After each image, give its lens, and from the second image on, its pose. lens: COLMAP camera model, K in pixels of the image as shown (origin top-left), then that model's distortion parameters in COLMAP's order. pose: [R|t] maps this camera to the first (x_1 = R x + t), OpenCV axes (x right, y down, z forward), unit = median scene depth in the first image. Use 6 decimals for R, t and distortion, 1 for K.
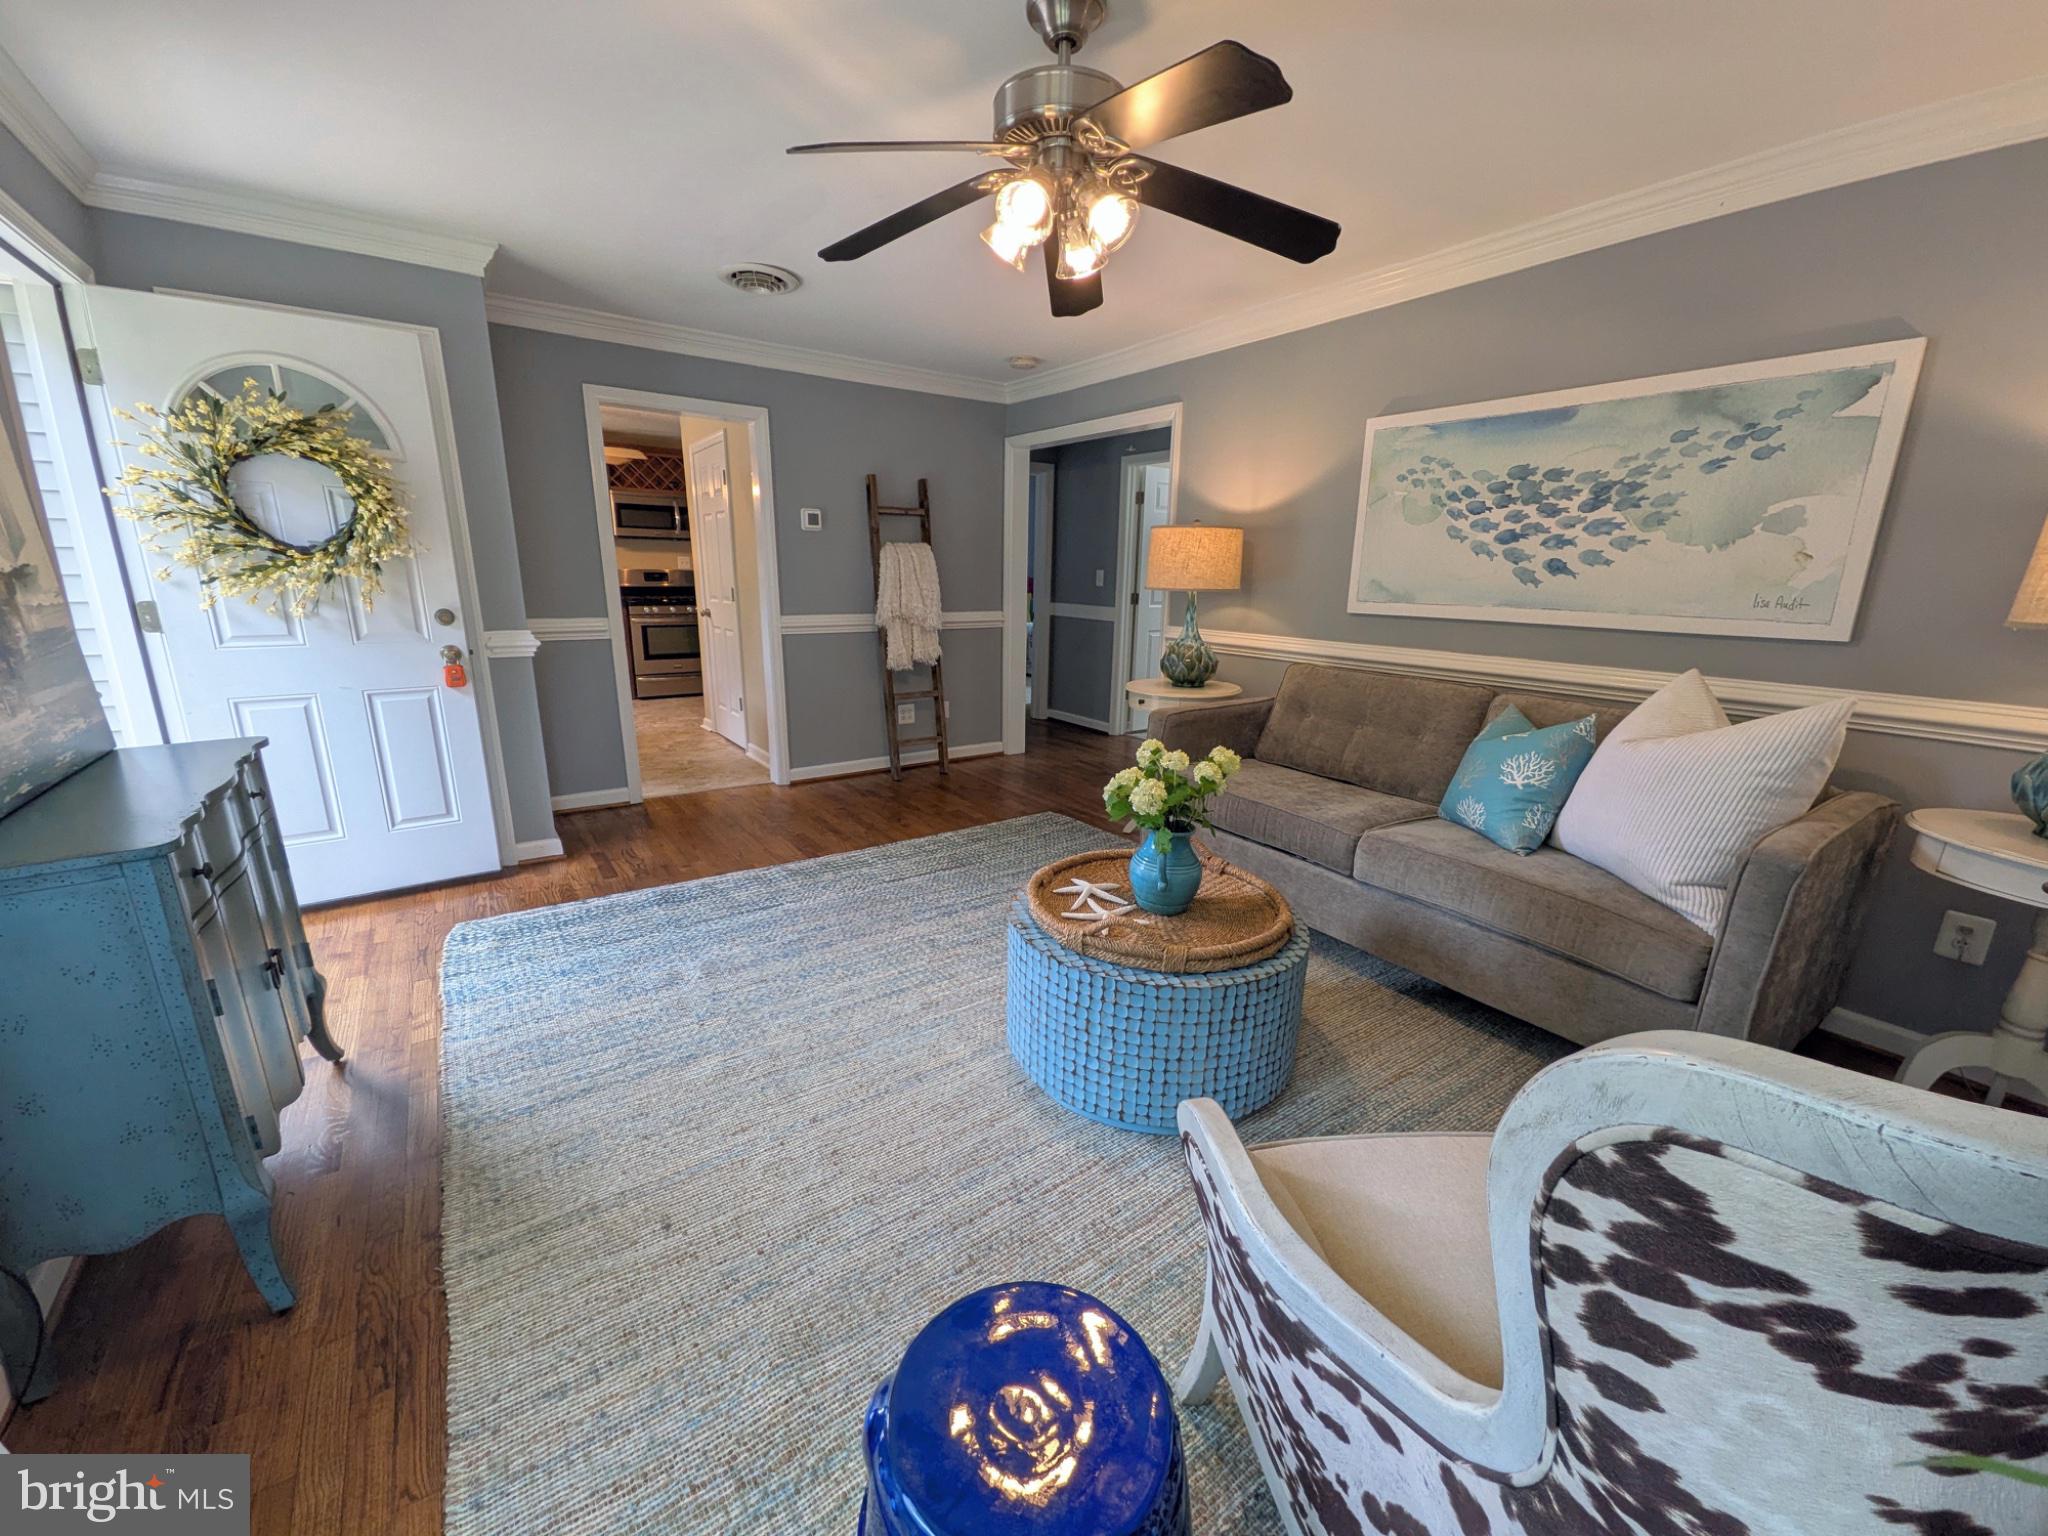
lens RADIAL K [[802.5, 0, 1019.8], [0, 802.5, 770.5], [0, 0, 1]] dist [0.007131, -0.000472]
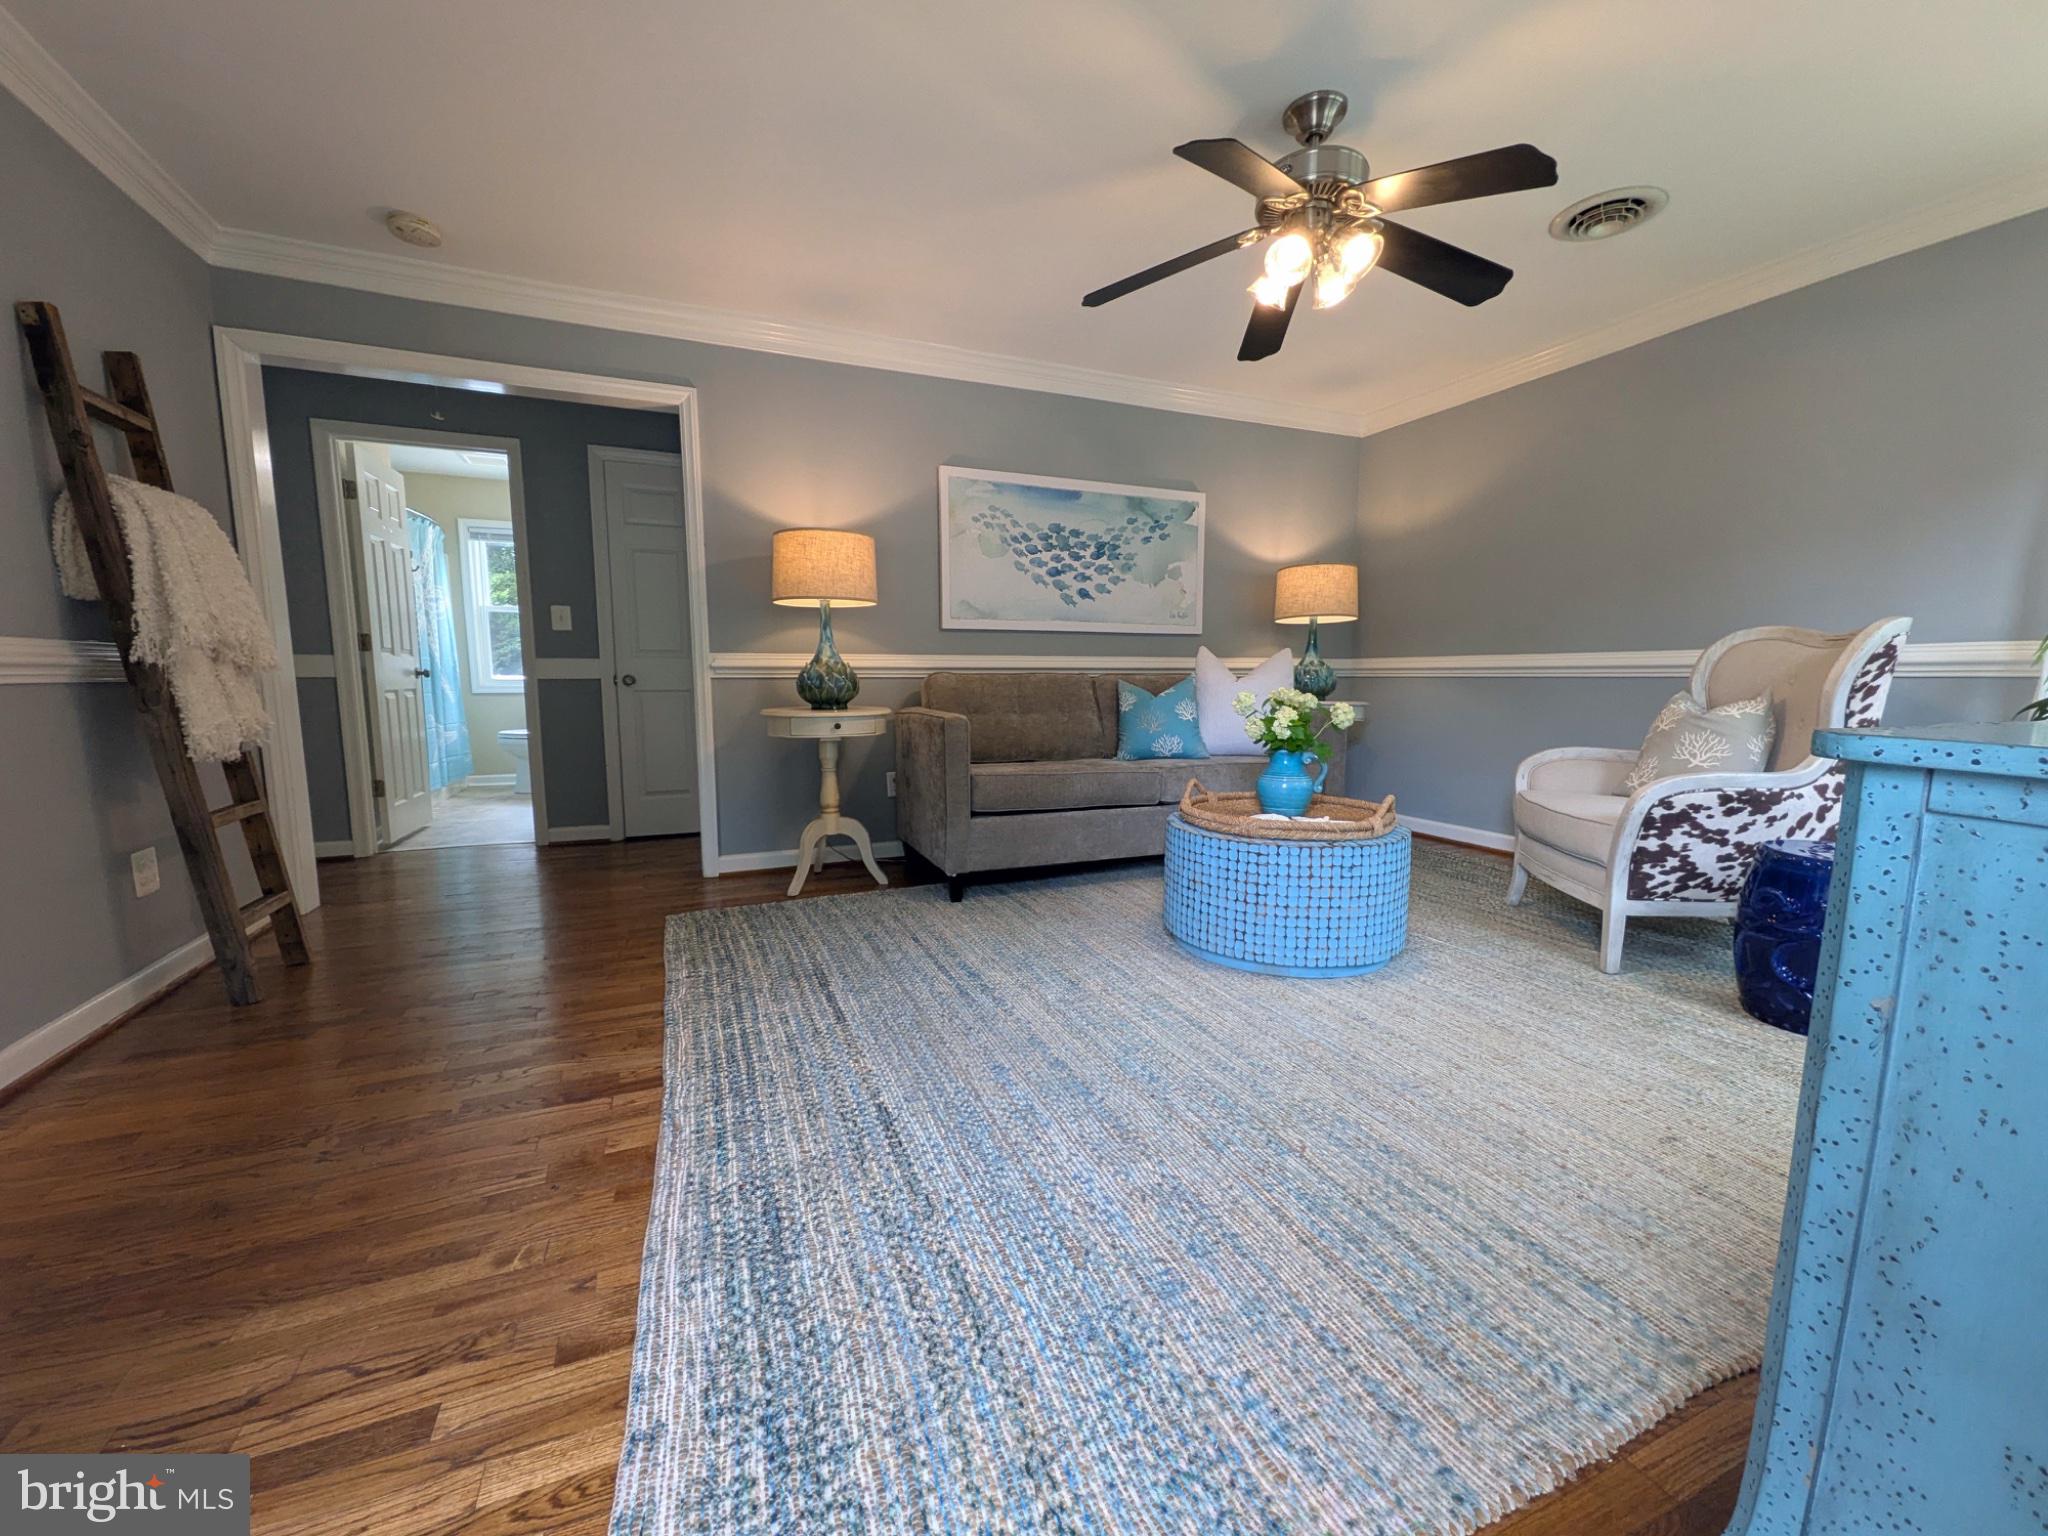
lens RADIAL K [[802.5, 0, 1019.8], [0, 802.5, 770.5], [0, 0, 1]] dist [0.007131, -0.000472]
pose [[0.212262, -0.132644, 0.968169, -0.802660], [0.245495, 0.966210, 0.078553, -0.072619], [-0.945874, 0.221007, 0.237653, 0.762274]]
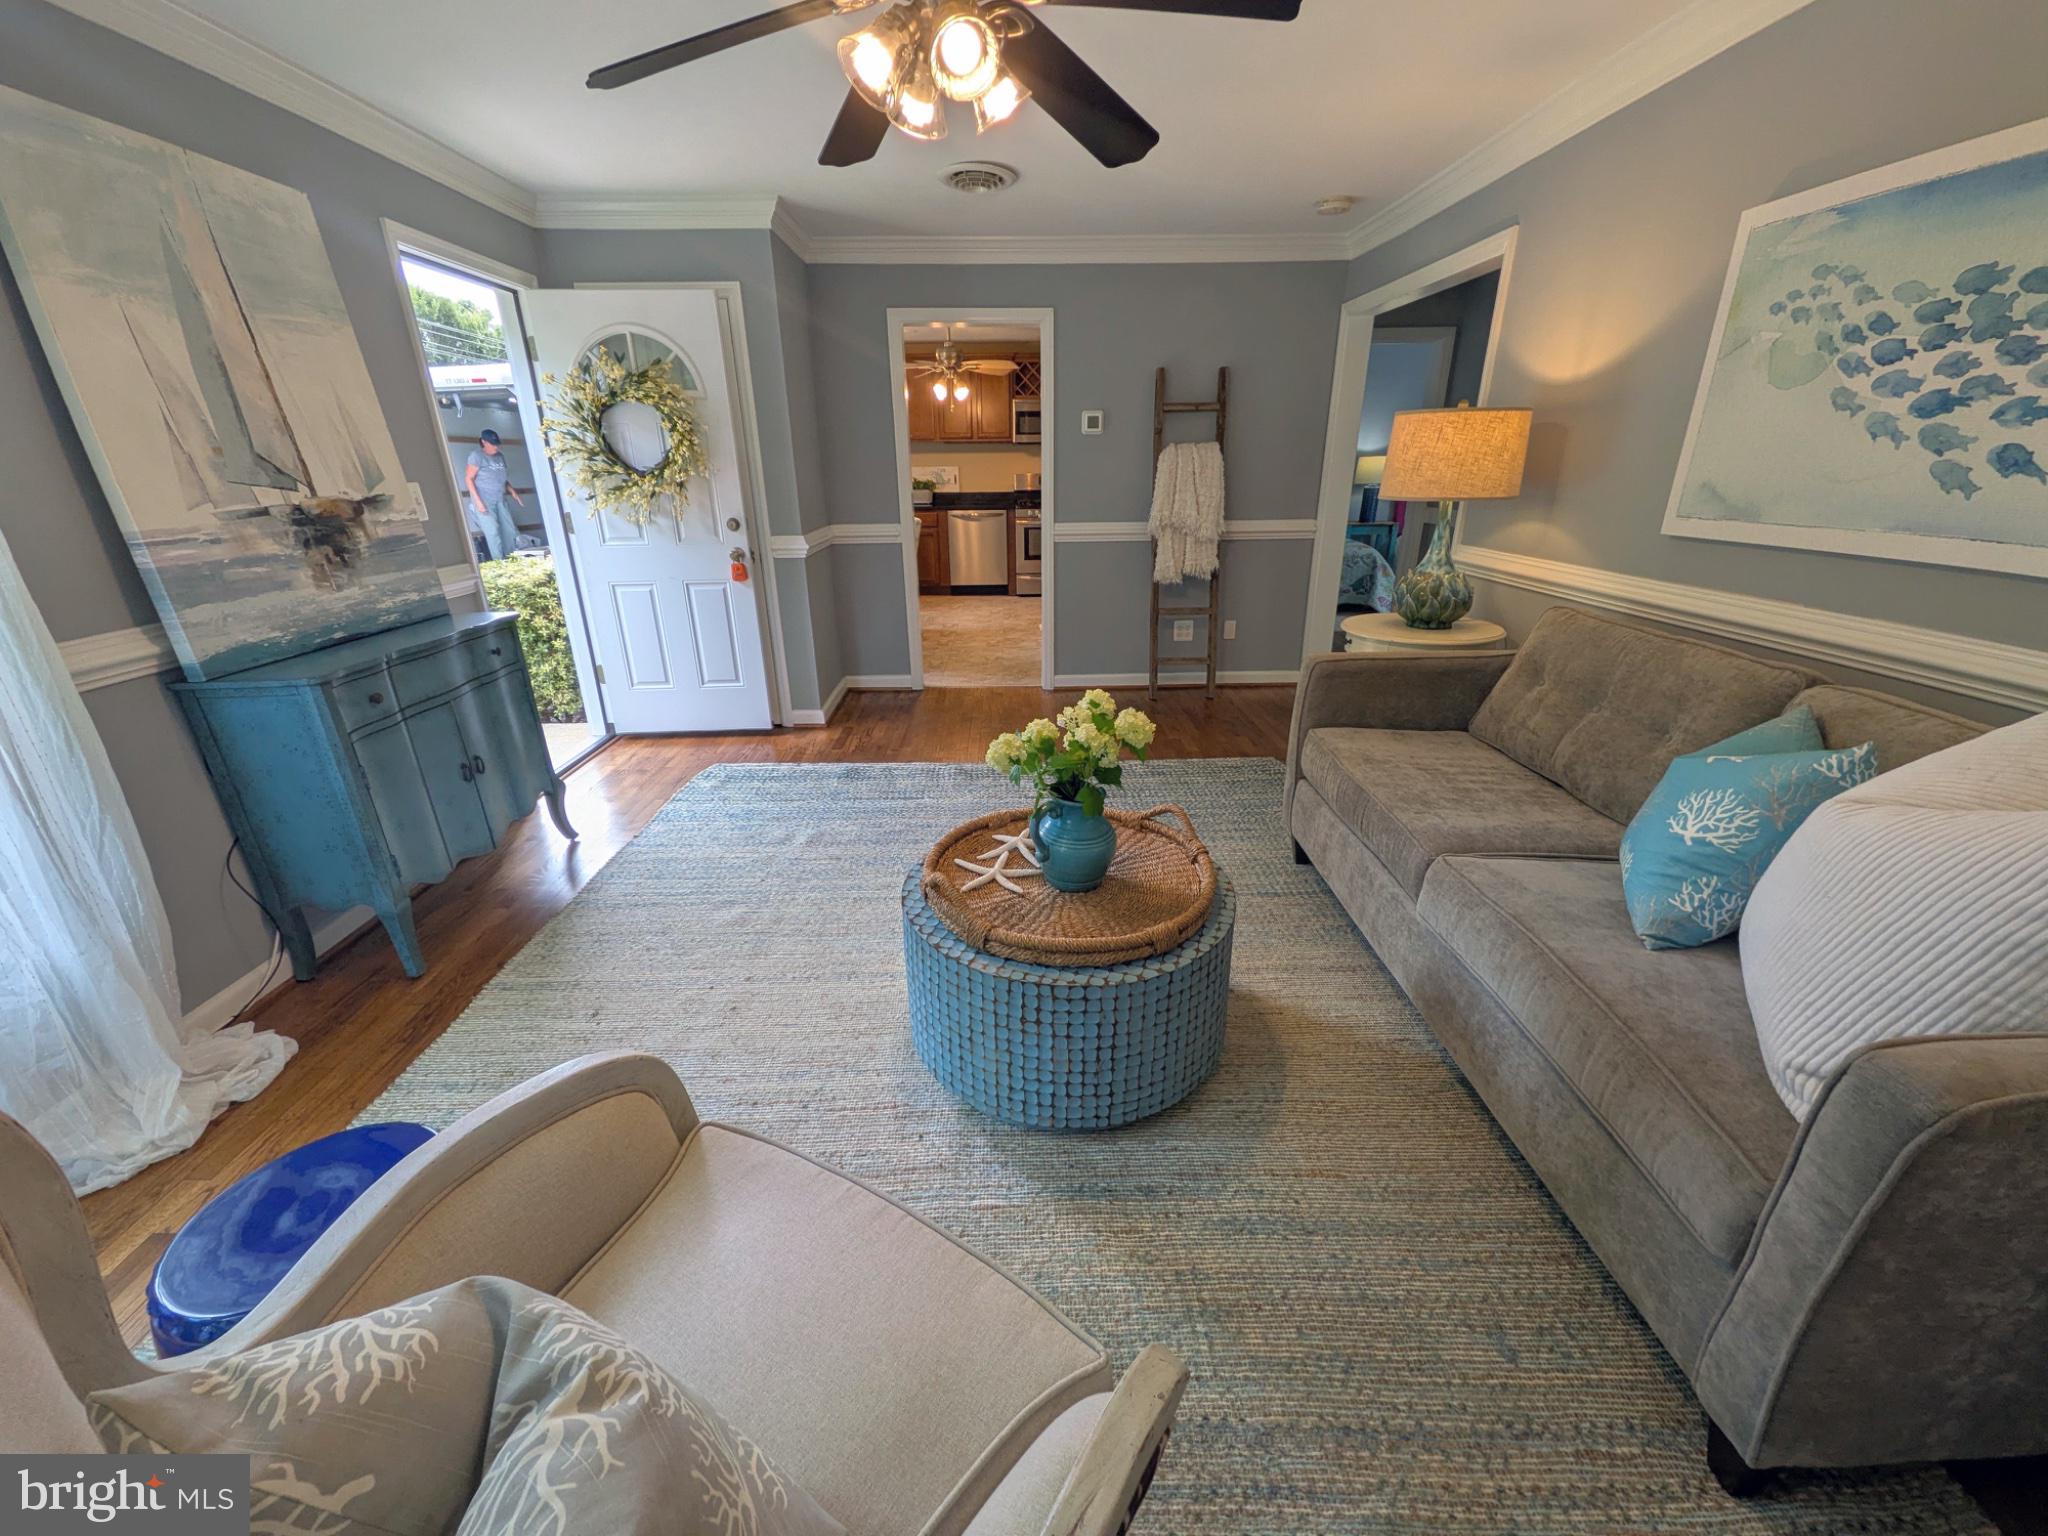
lens RADIAL K [[797.4, 0, 1020.6], [0, 797.4, 772.8], [0, 0, 1]] dist [0.017805, -0.009657]
pose [[0.828806, 0.178669, -0.530243, 0.405249], [-0.112809, 0.981545, 0.154411, -0.053135], [0.548046, -0.068161, 0.833667, 0.171595]]
